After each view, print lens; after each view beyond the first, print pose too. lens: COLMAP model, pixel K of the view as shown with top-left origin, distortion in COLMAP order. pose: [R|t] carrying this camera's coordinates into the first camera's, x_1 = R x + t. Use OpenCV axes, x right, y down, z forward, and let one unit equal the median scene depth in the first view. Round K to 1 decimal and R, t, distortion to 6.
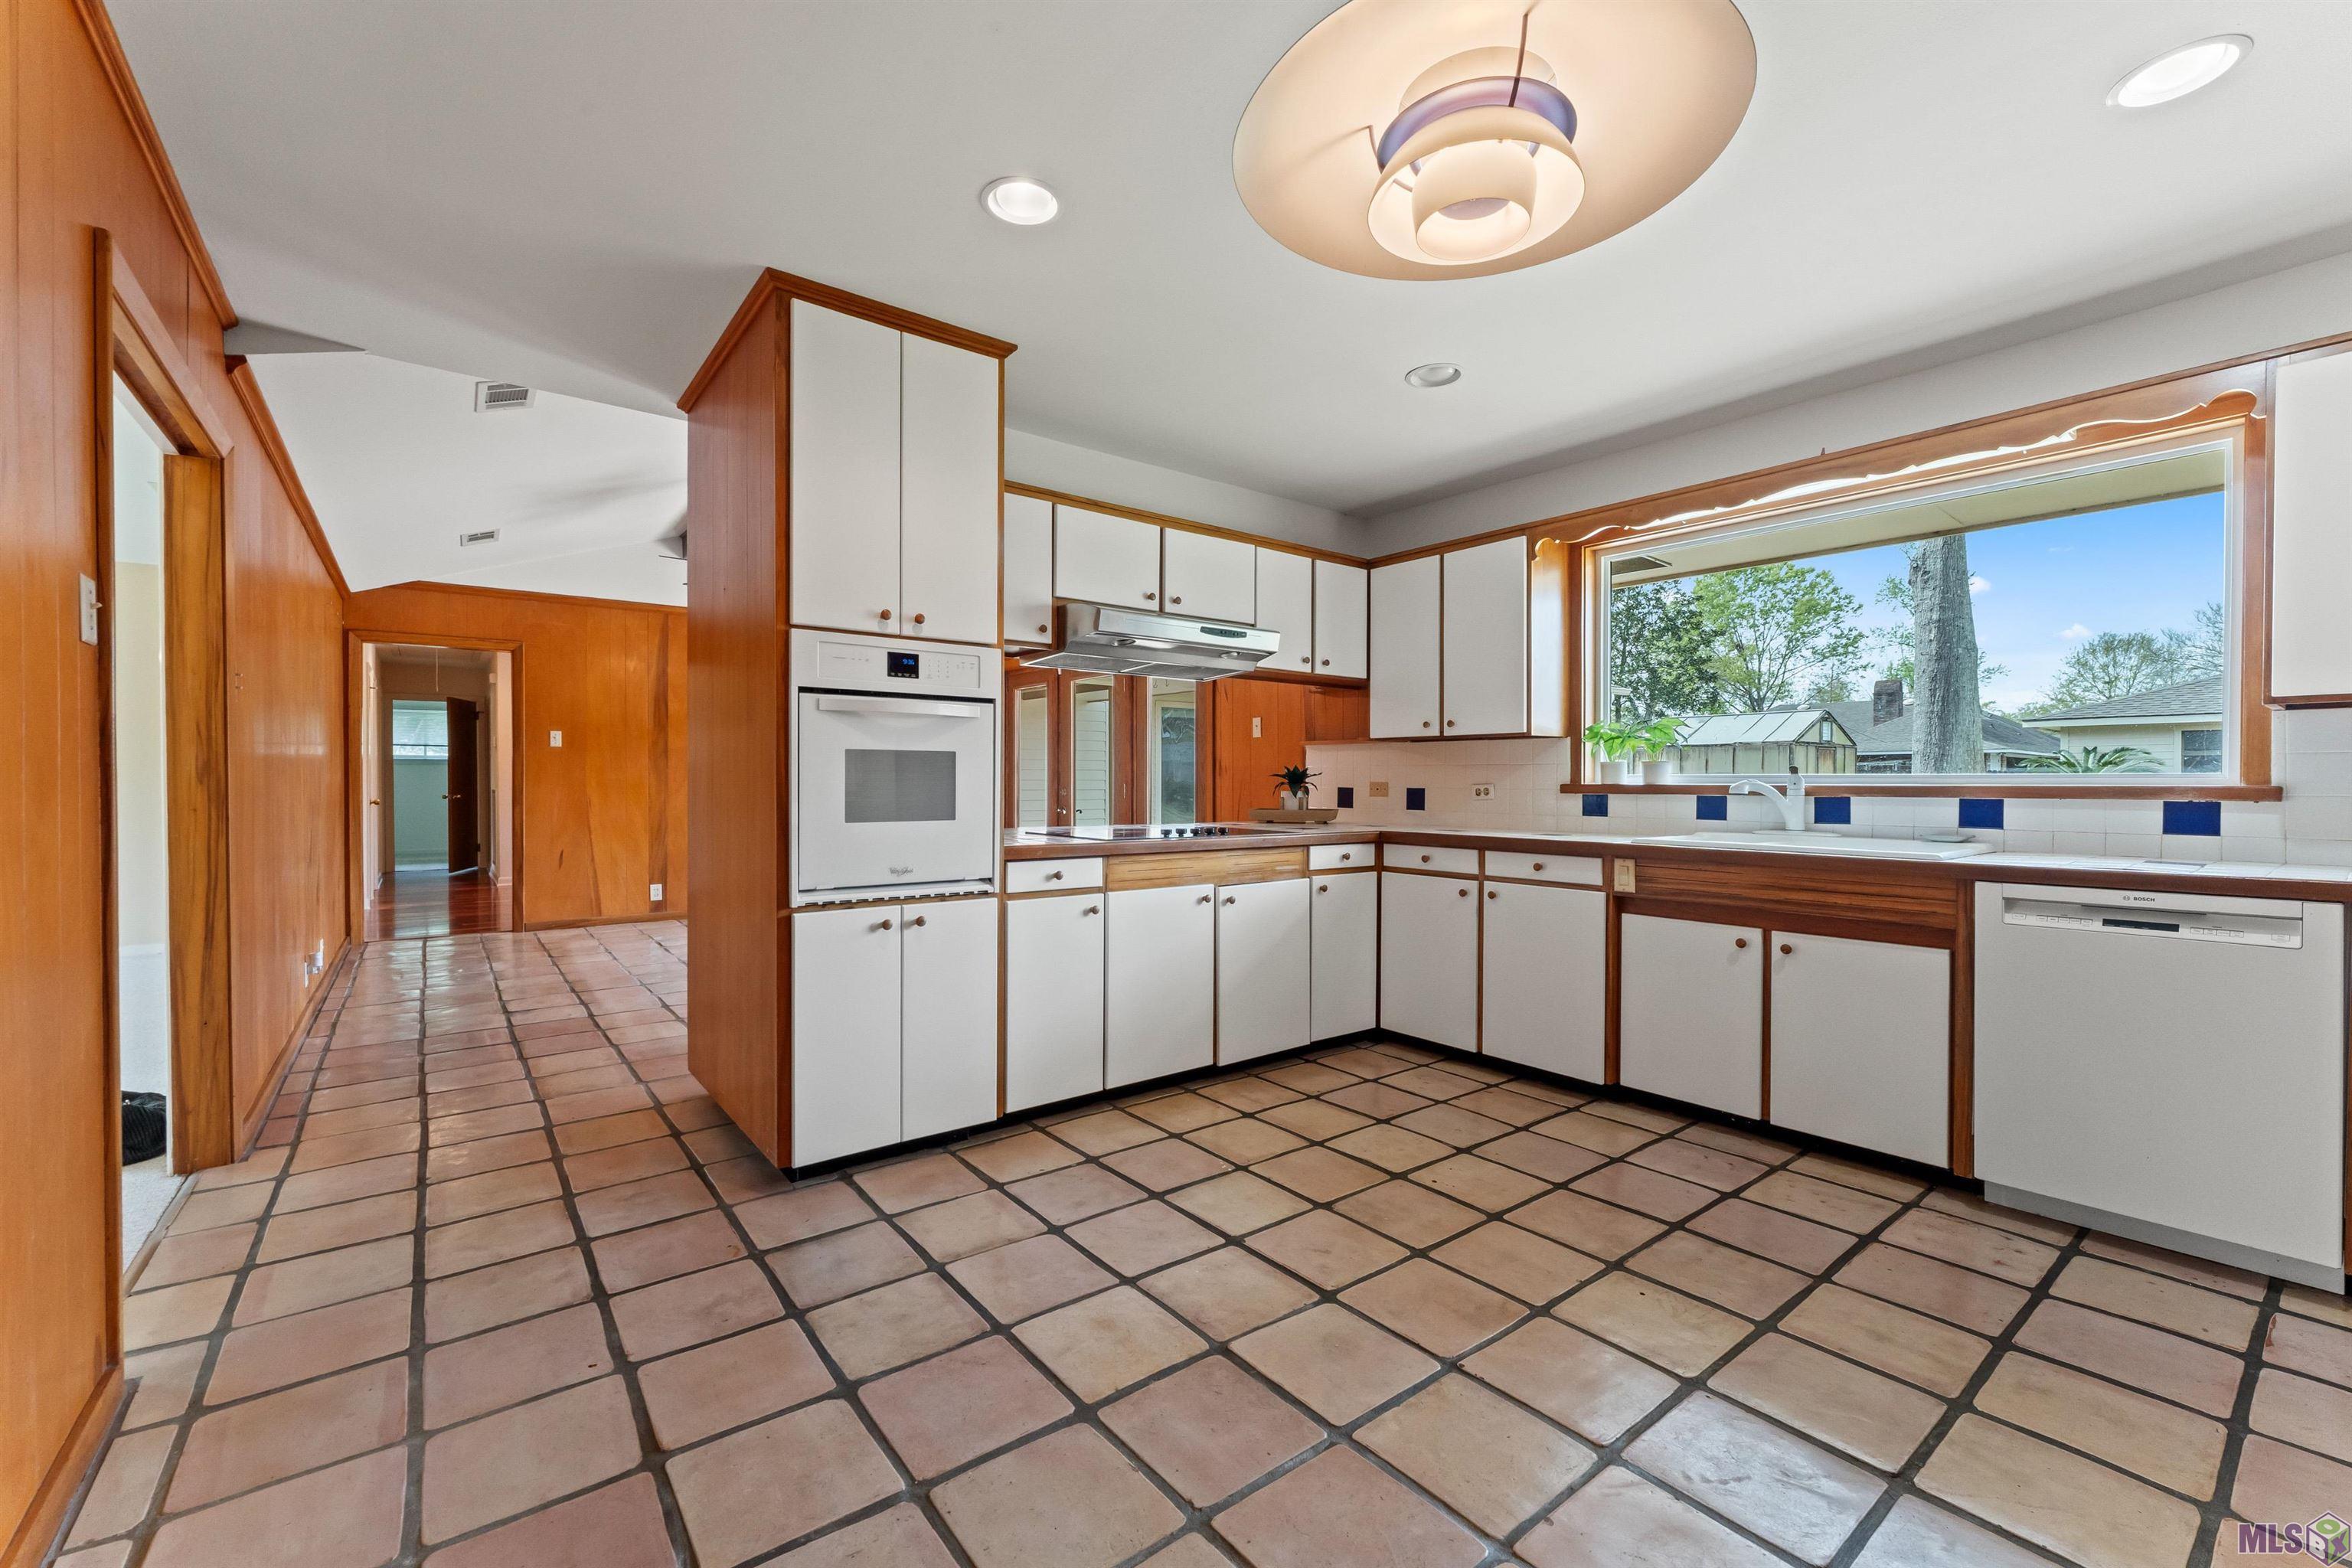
lens RADIAL K [[962.9, 0, 1176.0], [0, 962.9, 784.0], [0, 0, 1]] dist [-0.001129, -0.000010]
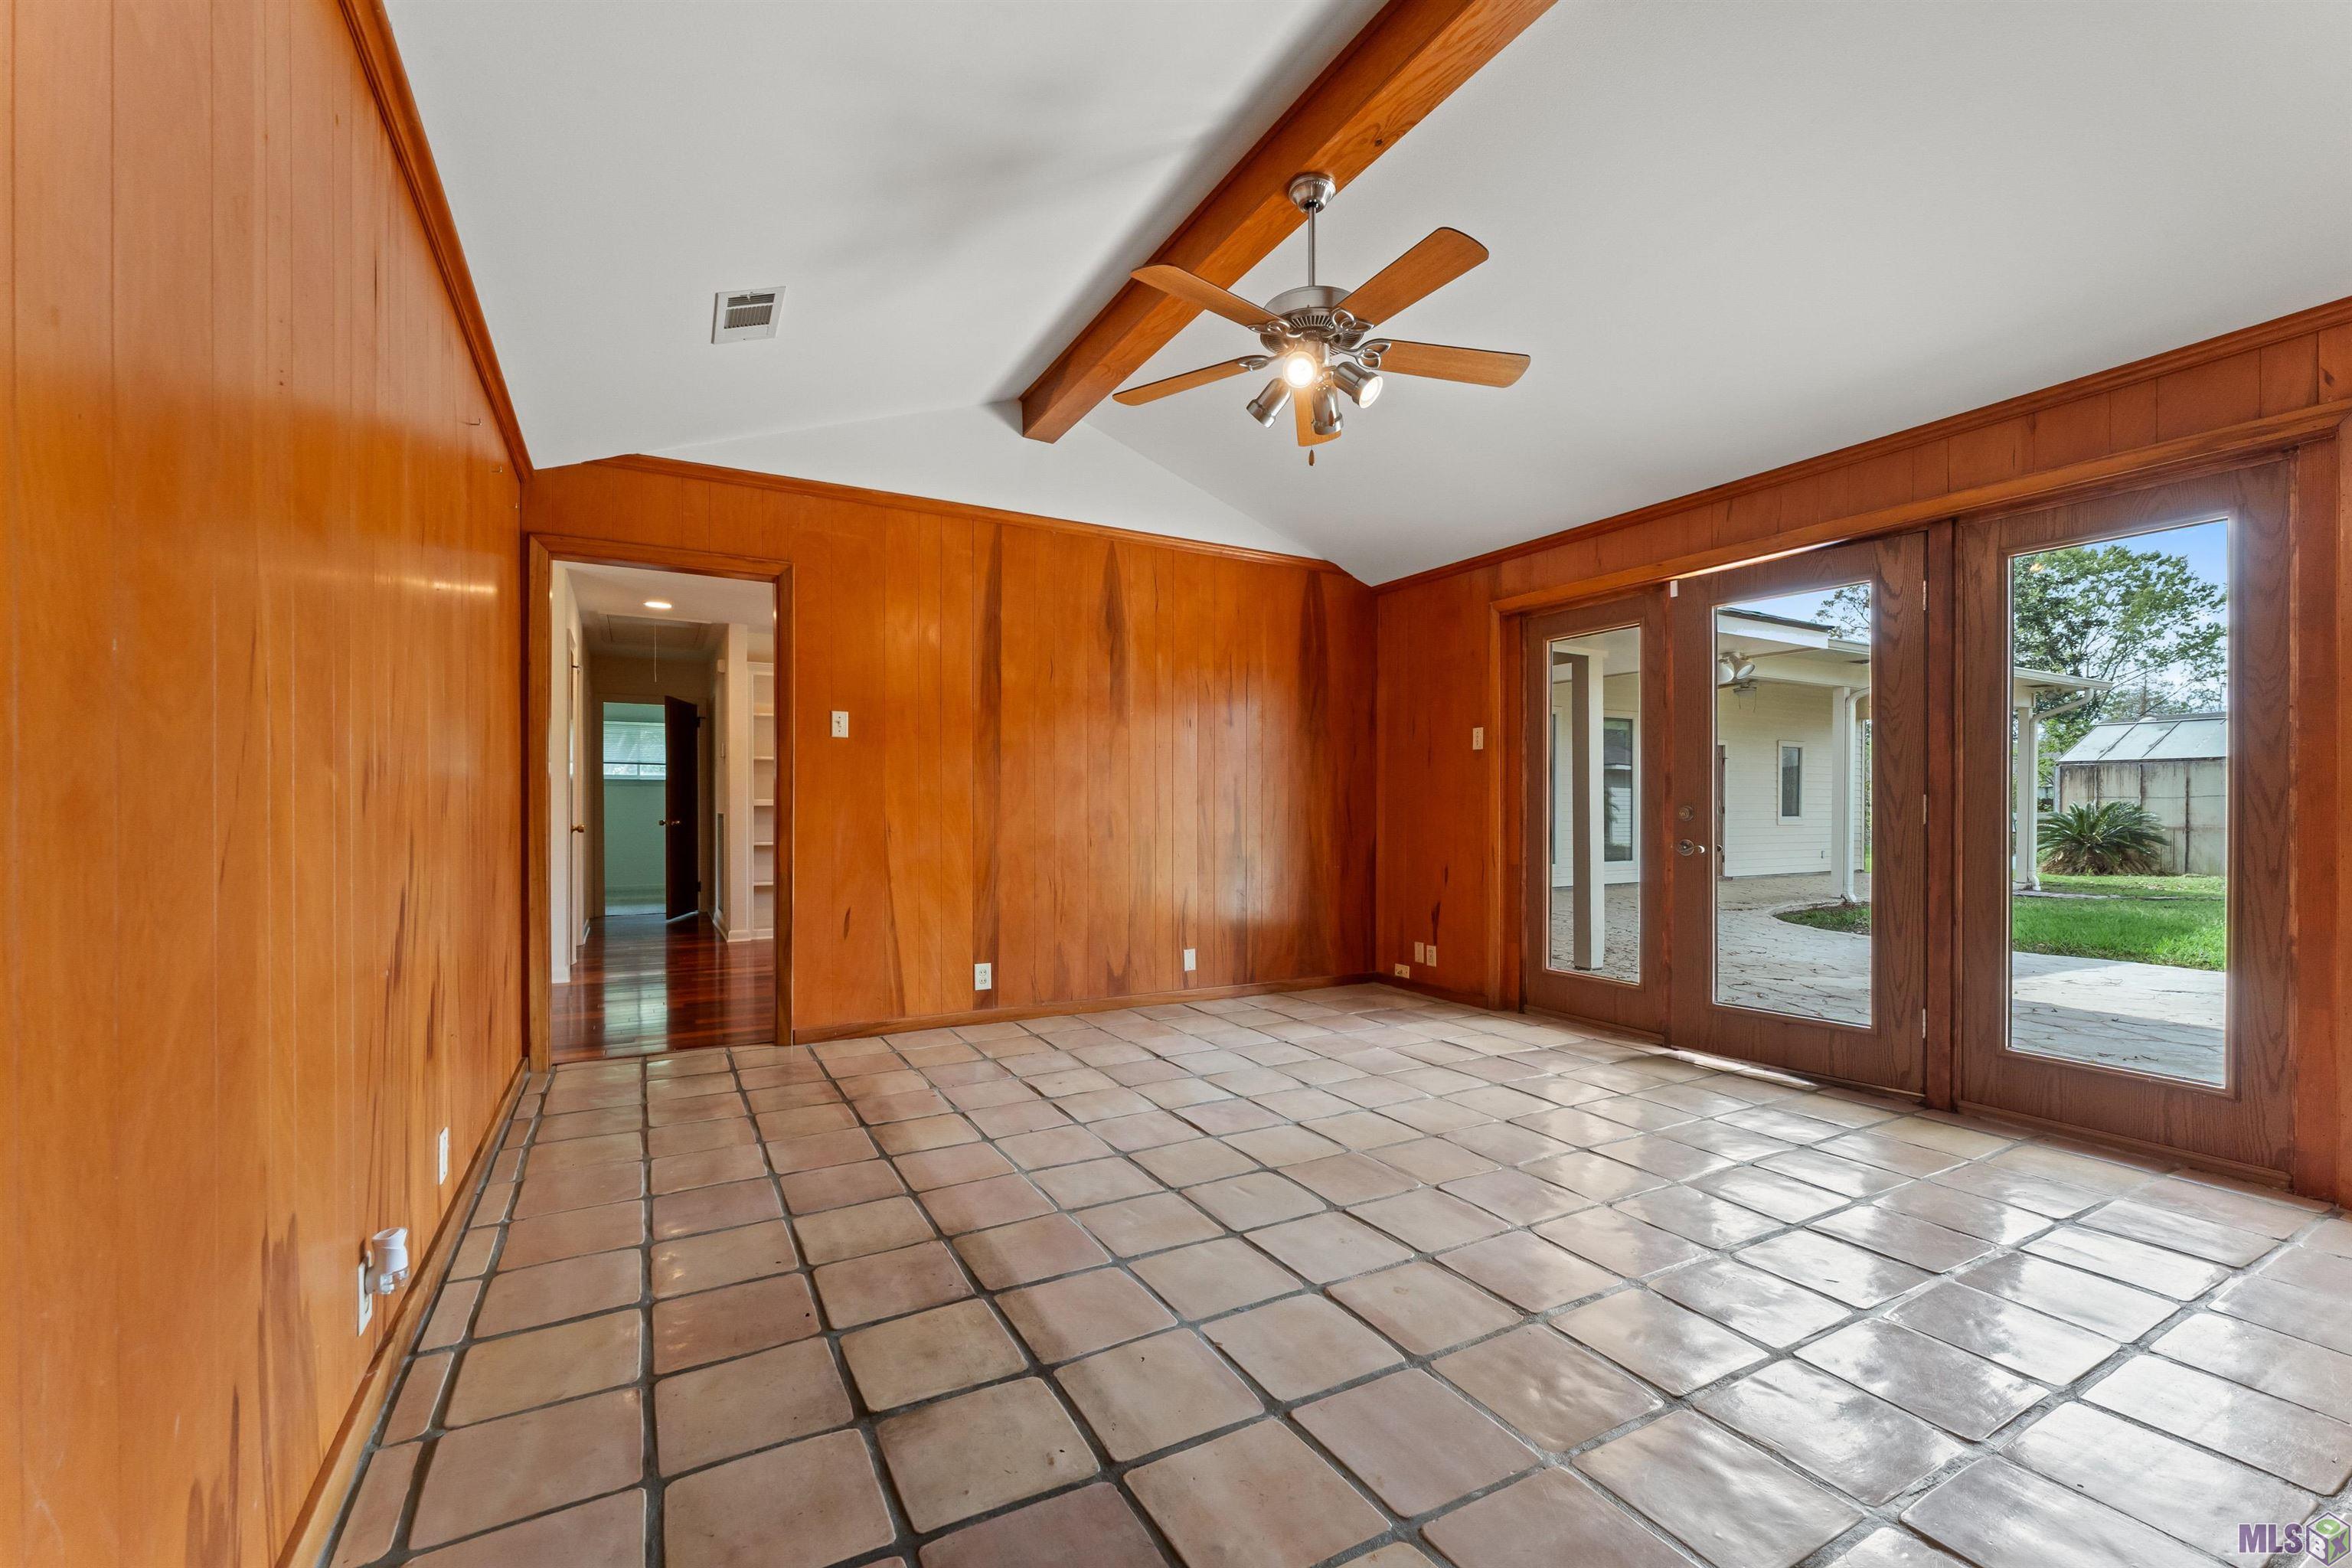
lens RADIAL K [[962.5, 0, 1171.7], [0, 962.5, 807.0], [0, 0, 1]] dist [-0.001137, -0.000151]
pose [[0.988246, -0.000355, -0.152871, -0.614007], [-0.000799, 0.999972, -0.007486, 0.016770], [0.152869, 0.007520, 0.988218, 0.770907]]
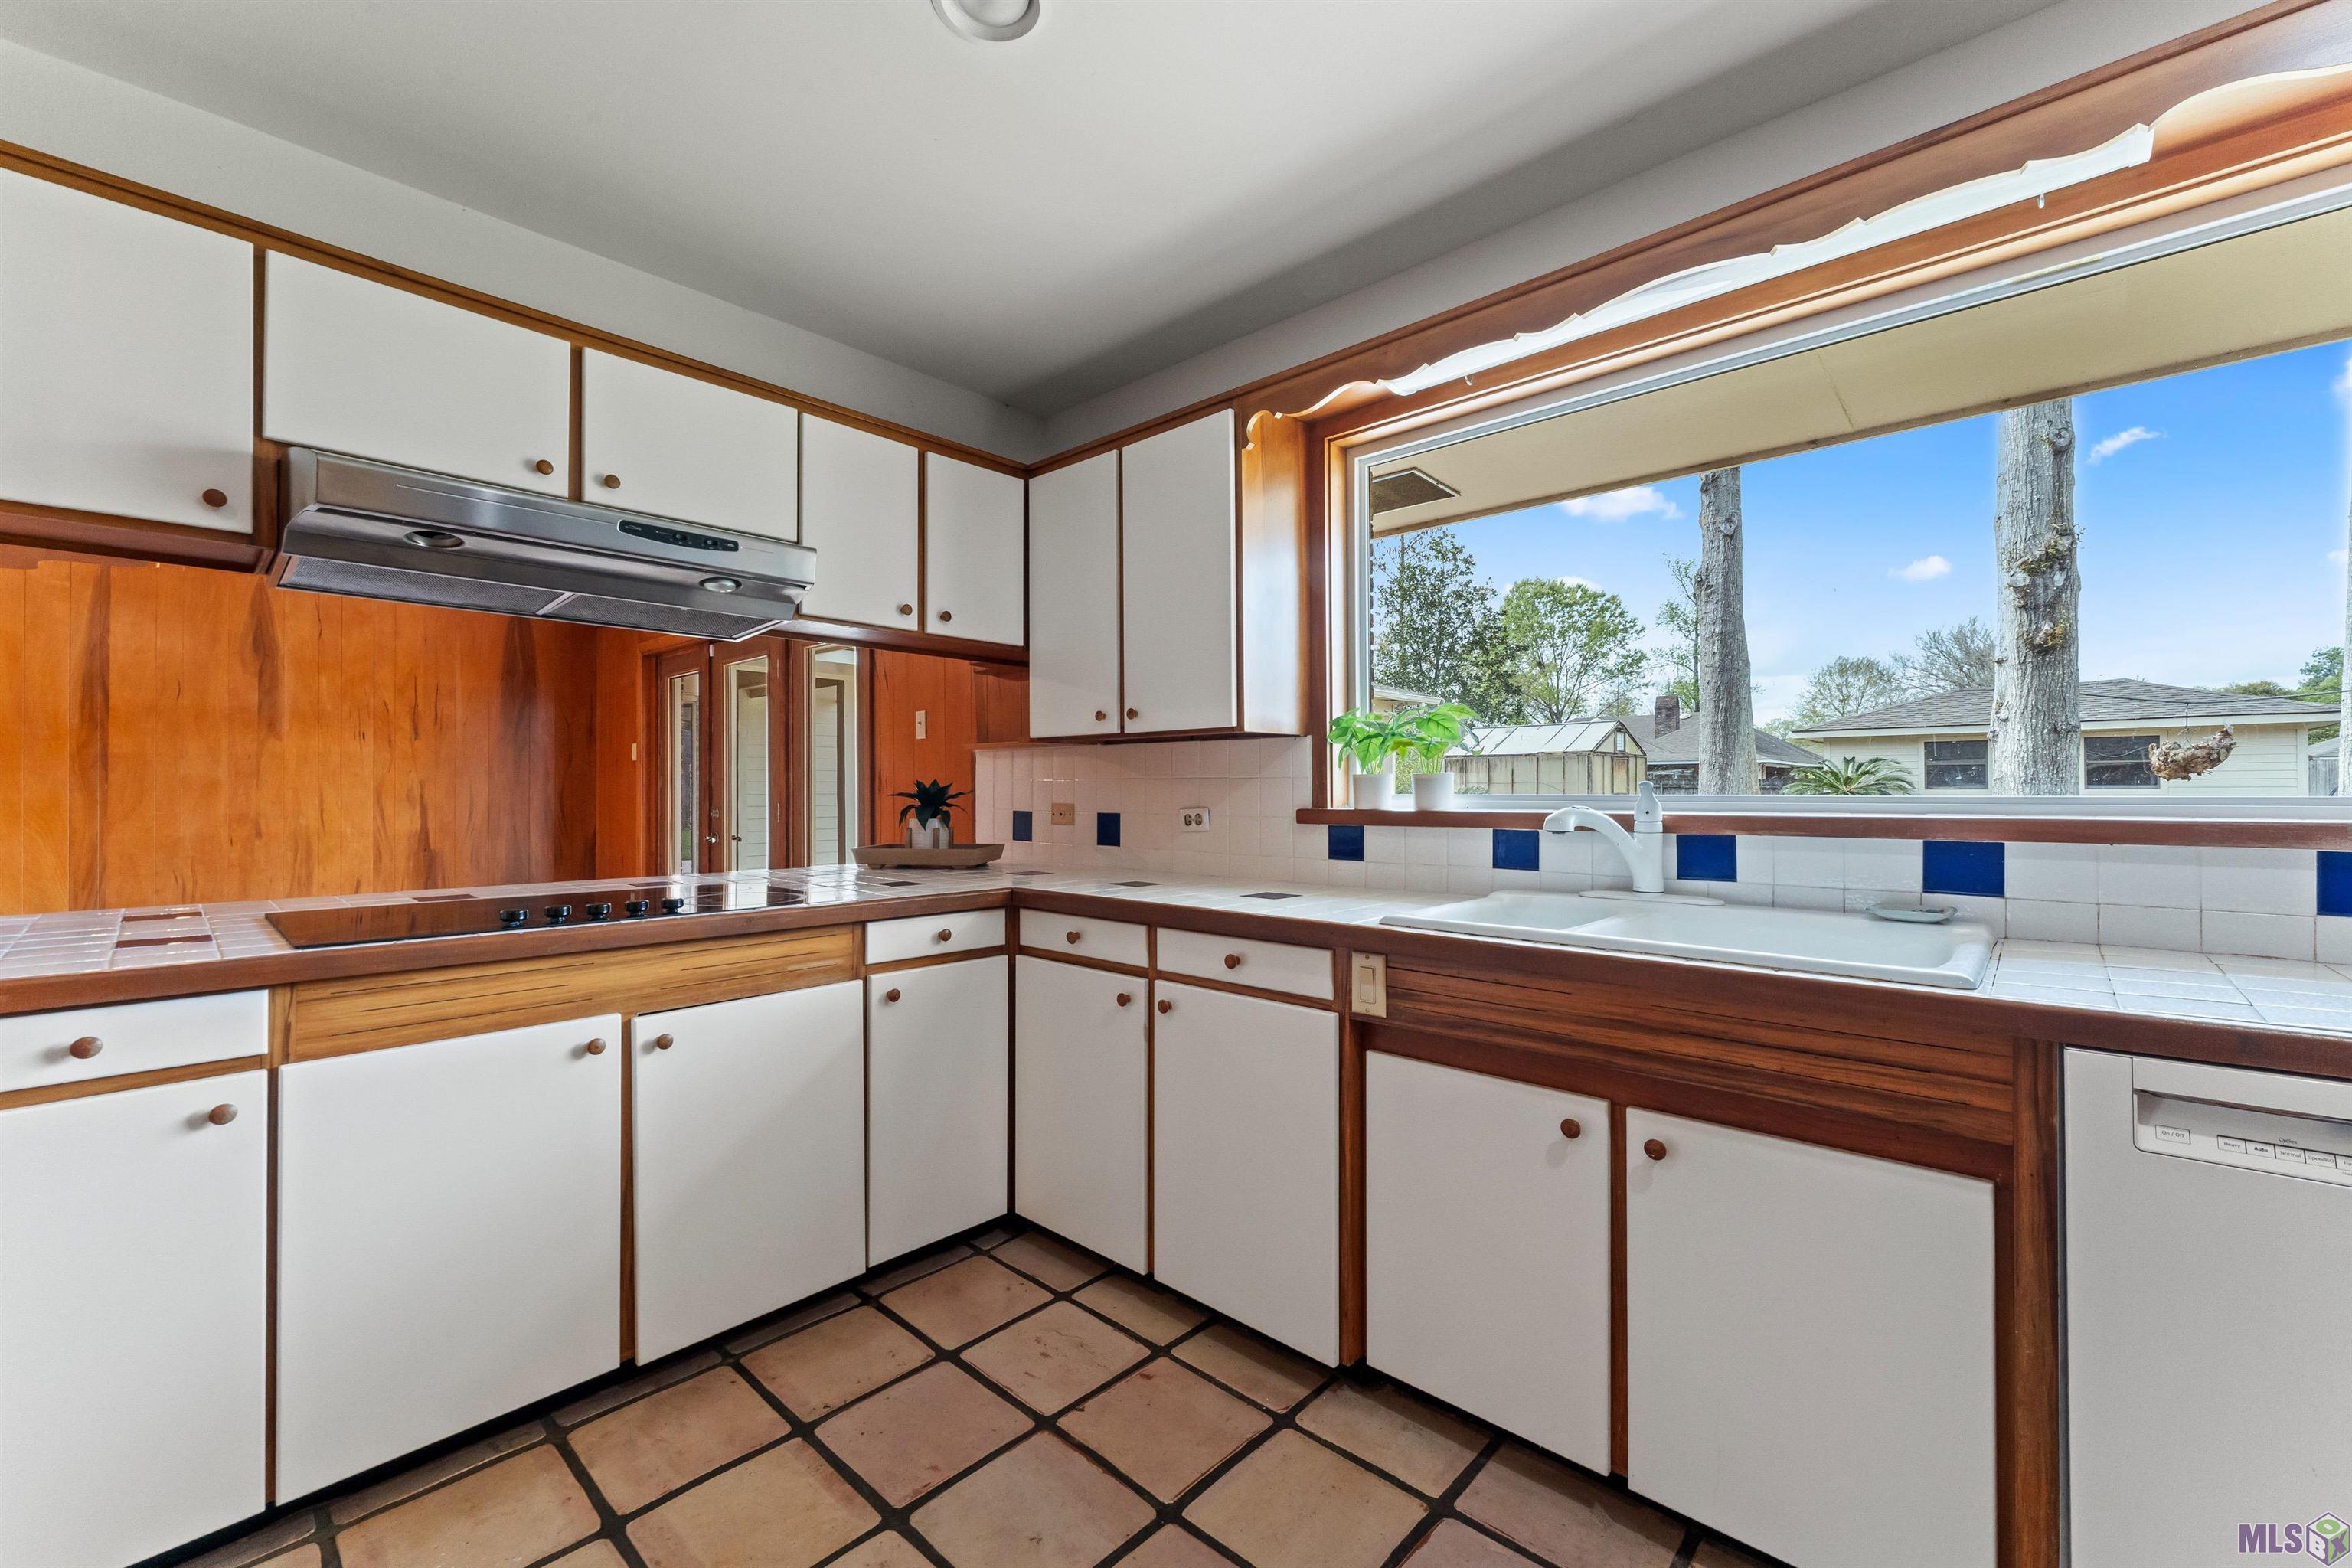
lens RADIAL K [[953.7, 0, 1187.5], [0, 953.7, 777.5], [0, 0, 1]] dist [0.001253, -0.000133]
pose [[0.984787, -0.002128, 0.173751, 0.208971], [0.005057, 0.999852, -0.016417, -0.010395], [-0.173690, 0.017046, 0.984653, 0.372832]]
